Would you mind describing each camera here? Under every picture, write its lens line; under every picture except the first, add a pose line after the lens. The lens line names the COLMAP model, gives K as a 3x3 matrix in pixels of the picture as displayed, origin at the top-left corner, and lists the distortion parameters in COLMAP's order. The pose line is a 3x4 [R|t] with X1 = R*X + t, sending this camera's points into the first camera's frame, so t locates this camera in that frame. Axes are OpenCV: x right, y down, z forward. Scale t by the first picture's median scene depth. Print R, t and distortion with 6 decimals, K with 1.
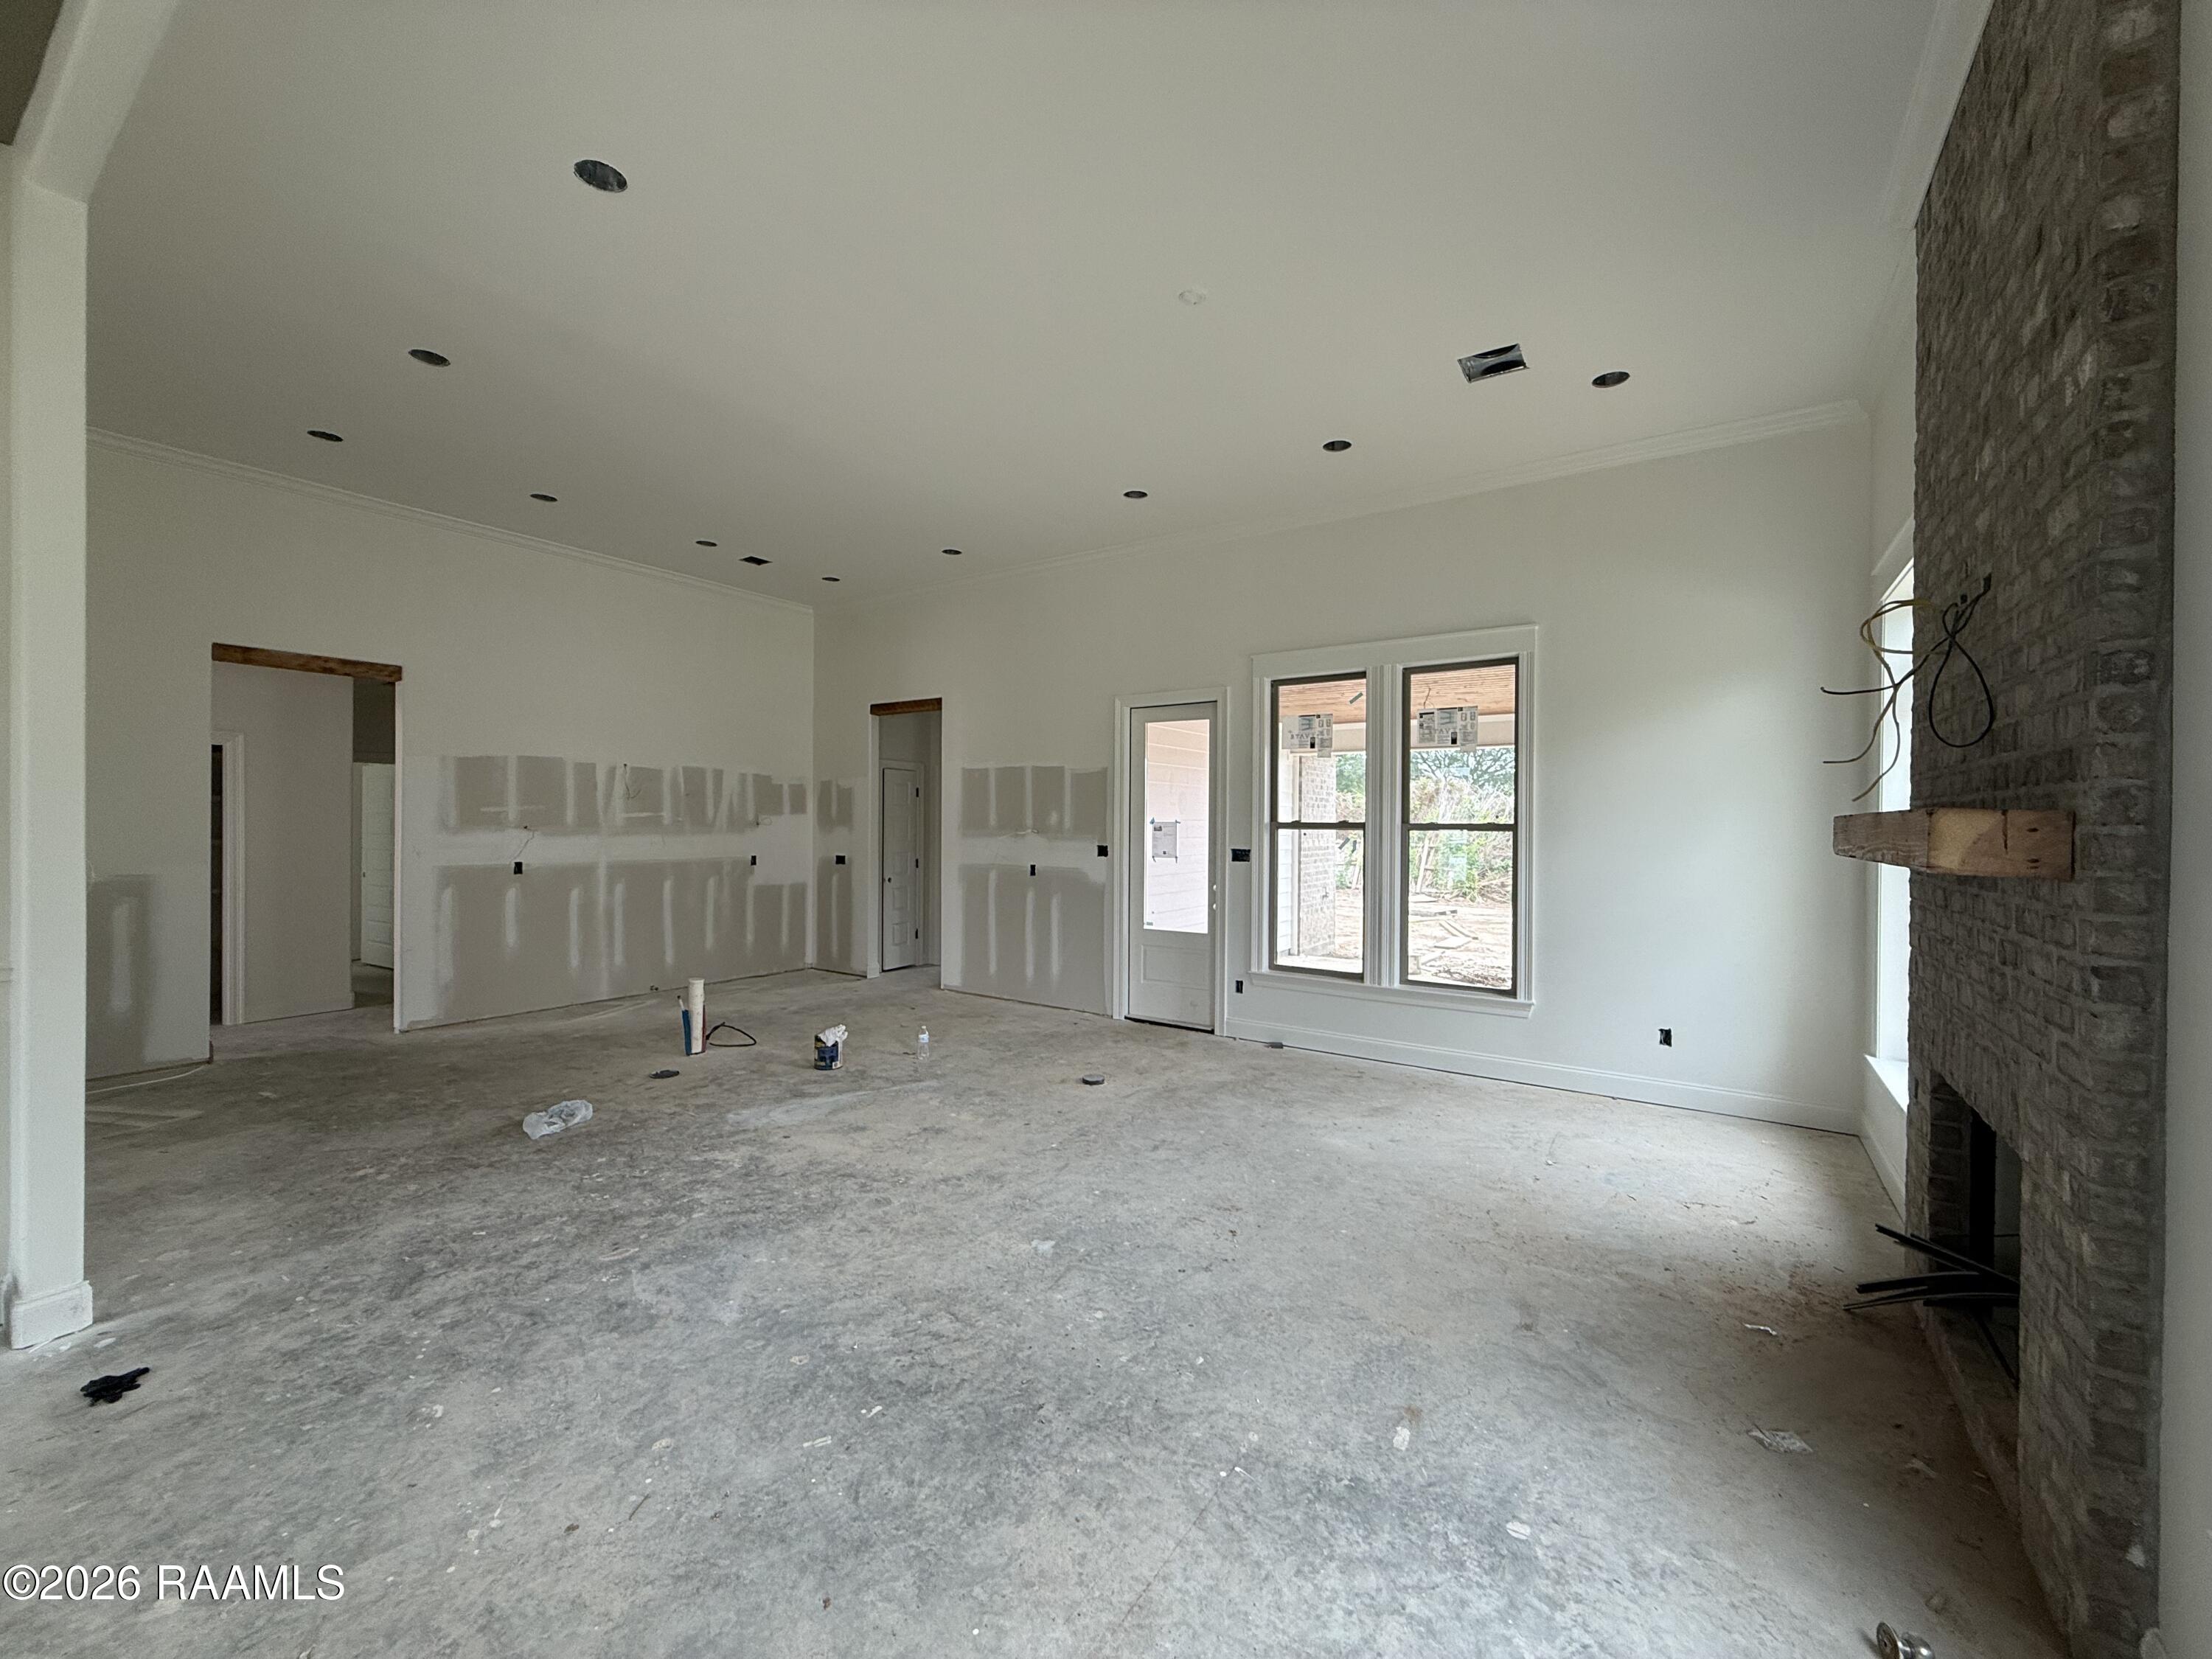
lens RADIAL K [[890.5, 0, 1106.0], [0, 890.5, 829.5], [0, 0, 1]] dist [0.016658, -0.000072]
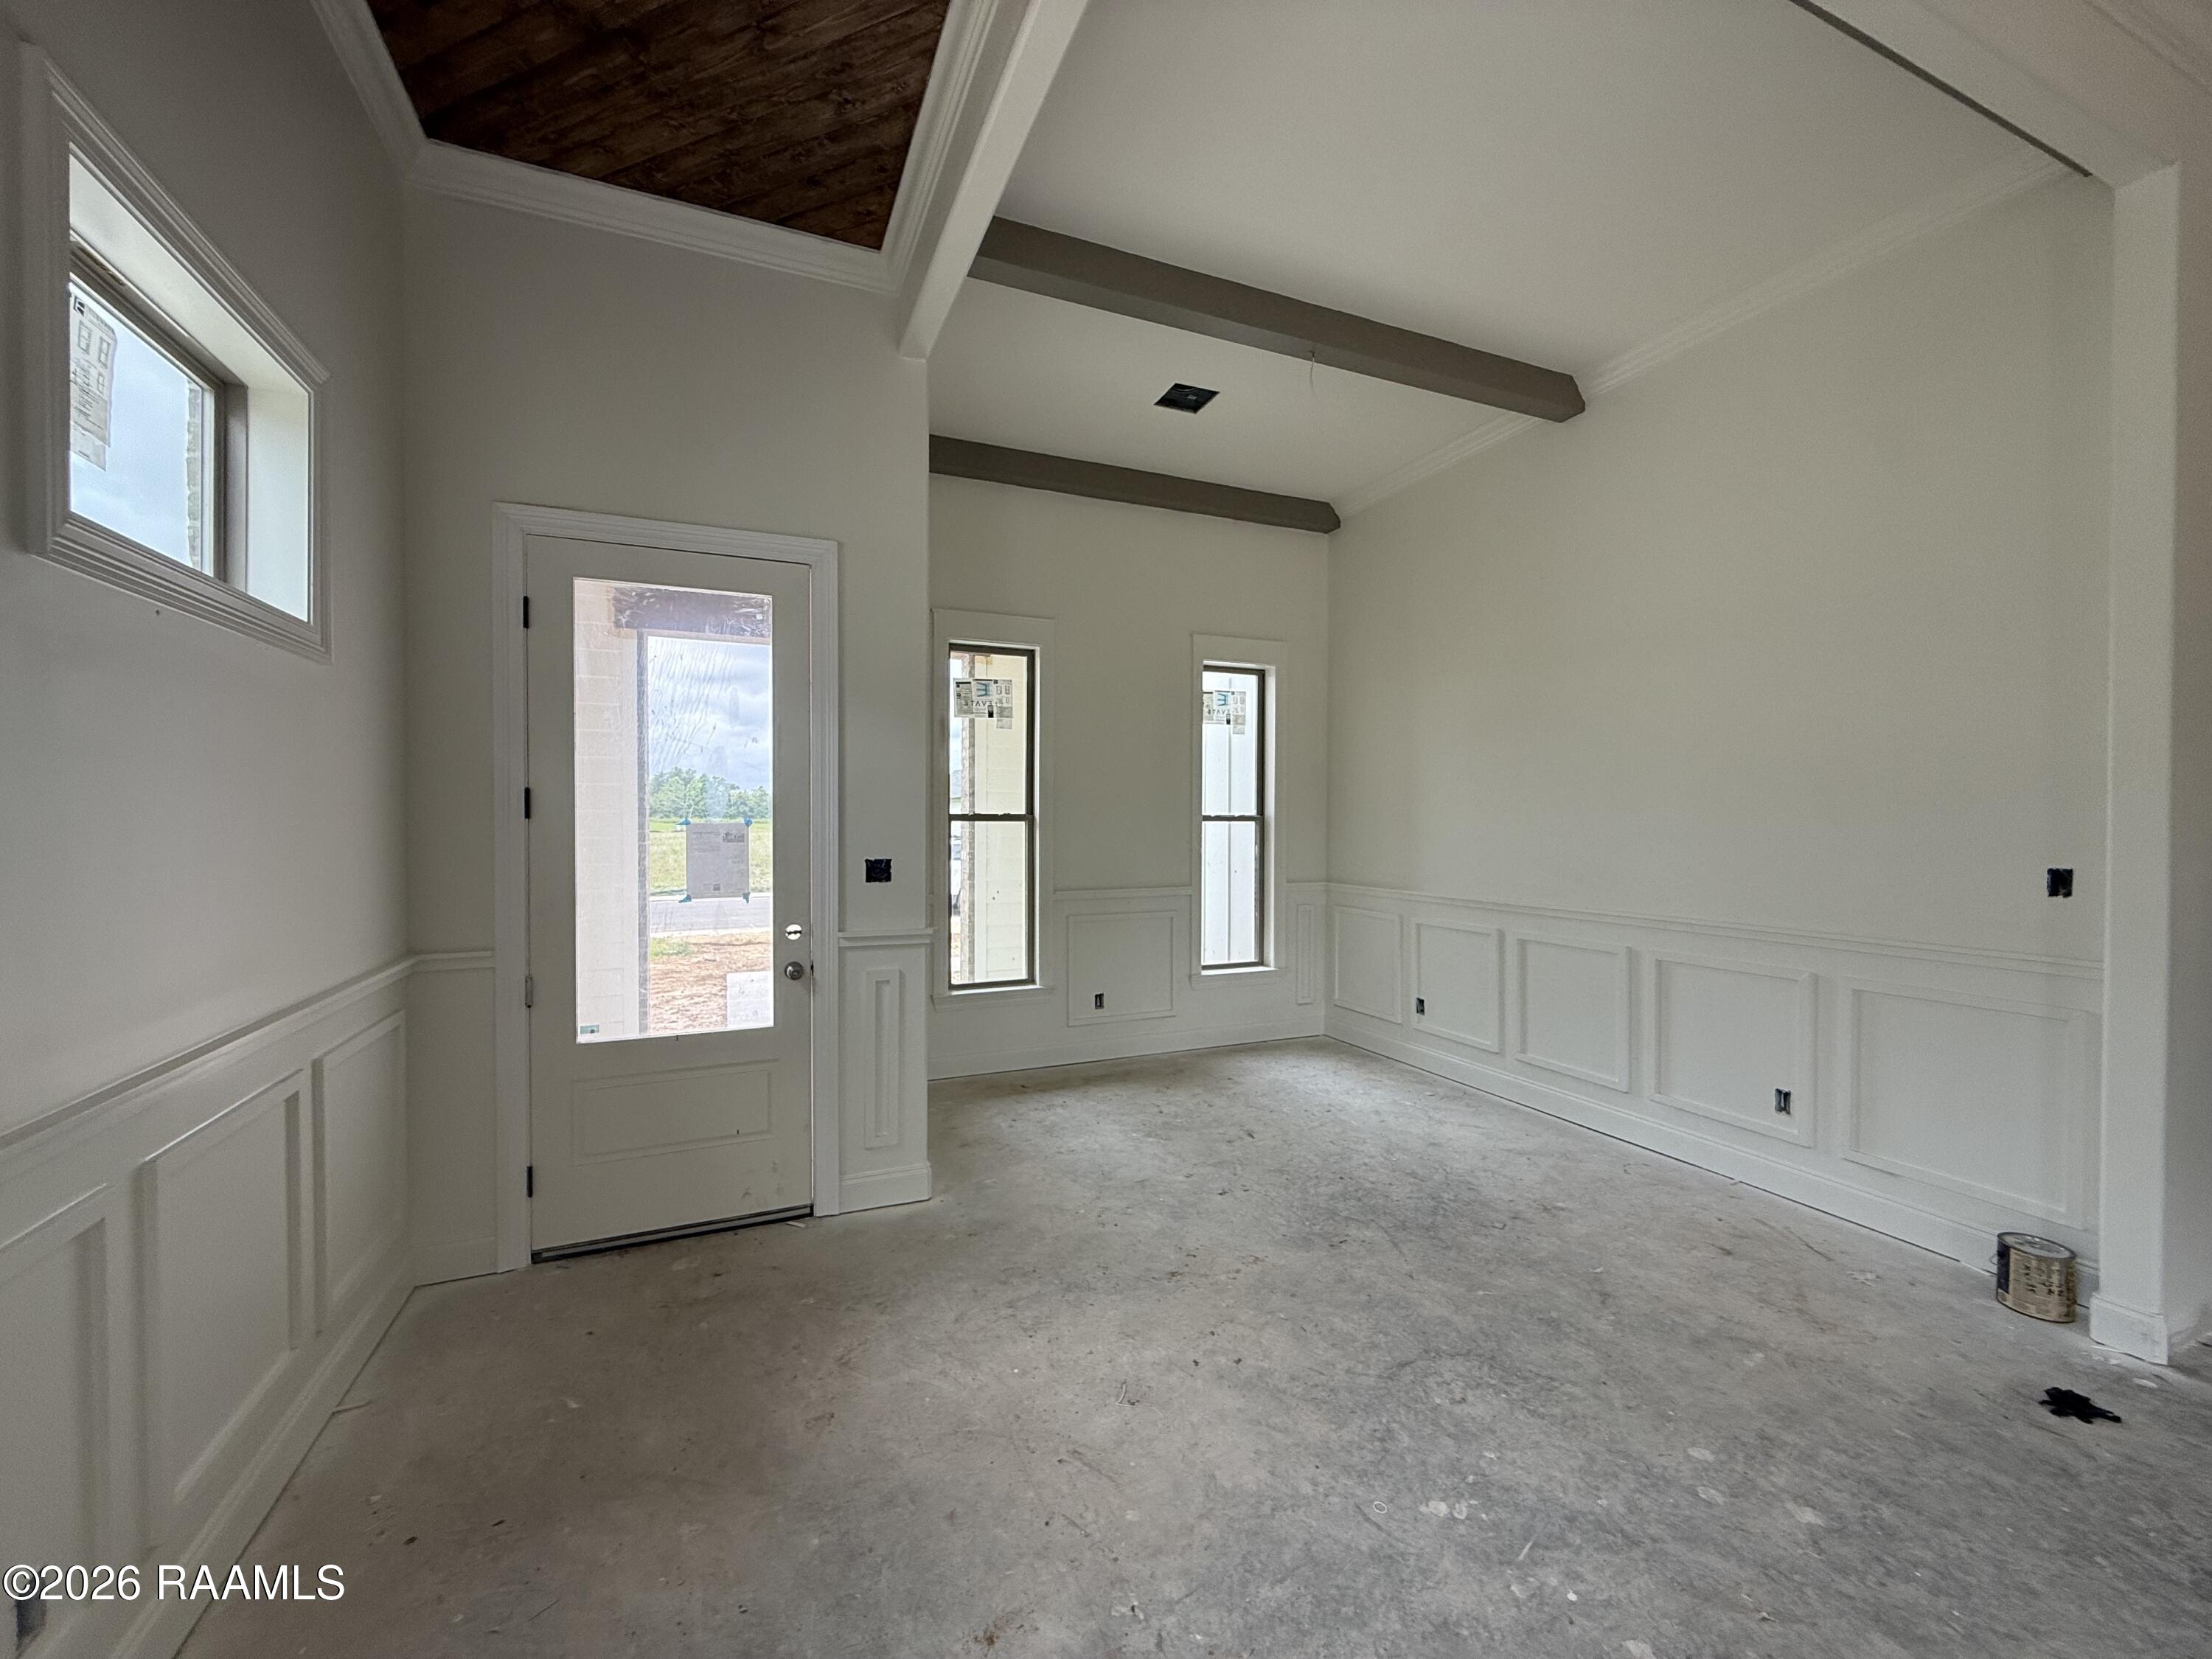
lens RADIAL K [[879.4, 0, 1098.5], [0, 879.4, 826.8], [0, 0, 1]] dist [0.001594, -0.000257]
pose [[-0.540815, -0.000467, -0.841141, 0.218536], [-0.016962, 0.999803, 0.010351, -0.003590], [0.840970, 0.019865, -0.540717, 0.486947]]
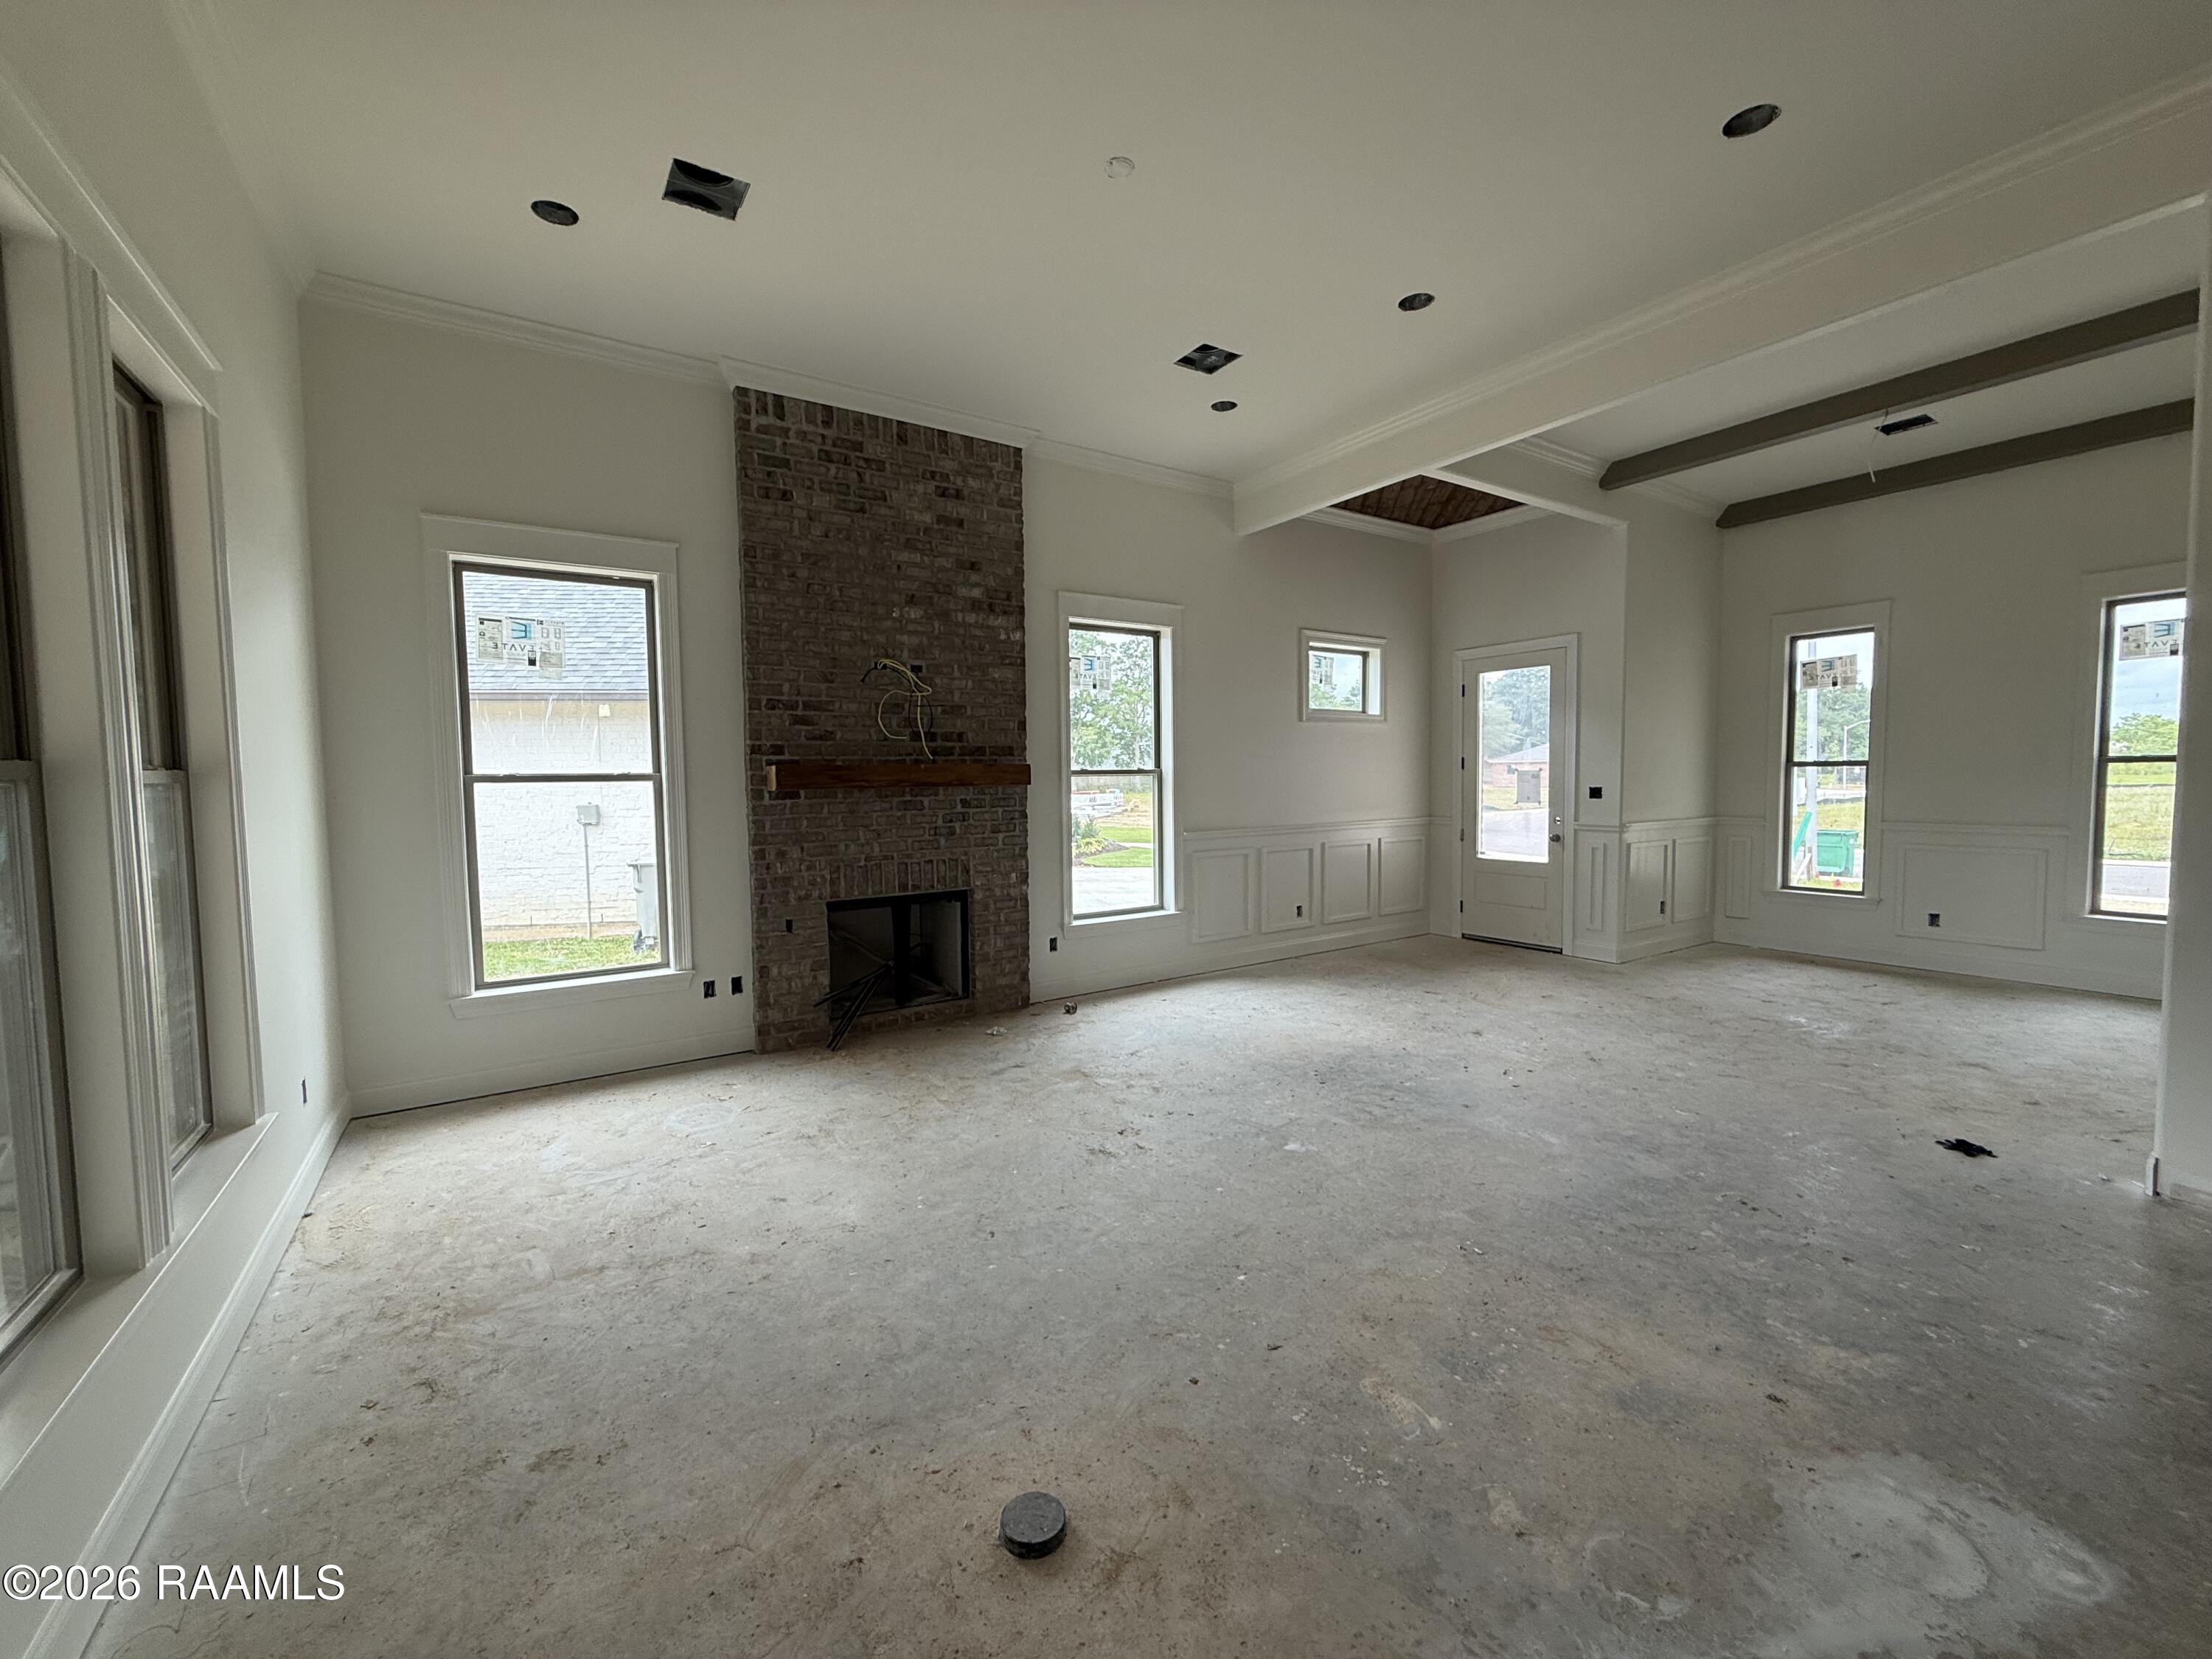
lens RADIAL K [[879.4, 0, 1098.5], [0, 879.4, 826.8], [0, 0, 1]] dist [0.001594, -0.000257]
pose [[-0.922066, -0.019166, 0.386557, -0.278036], [0.007830, 0.997645, 0.068141, -0.007585], [-0.386953, 0.065857, -0.919745, 2.228681]]
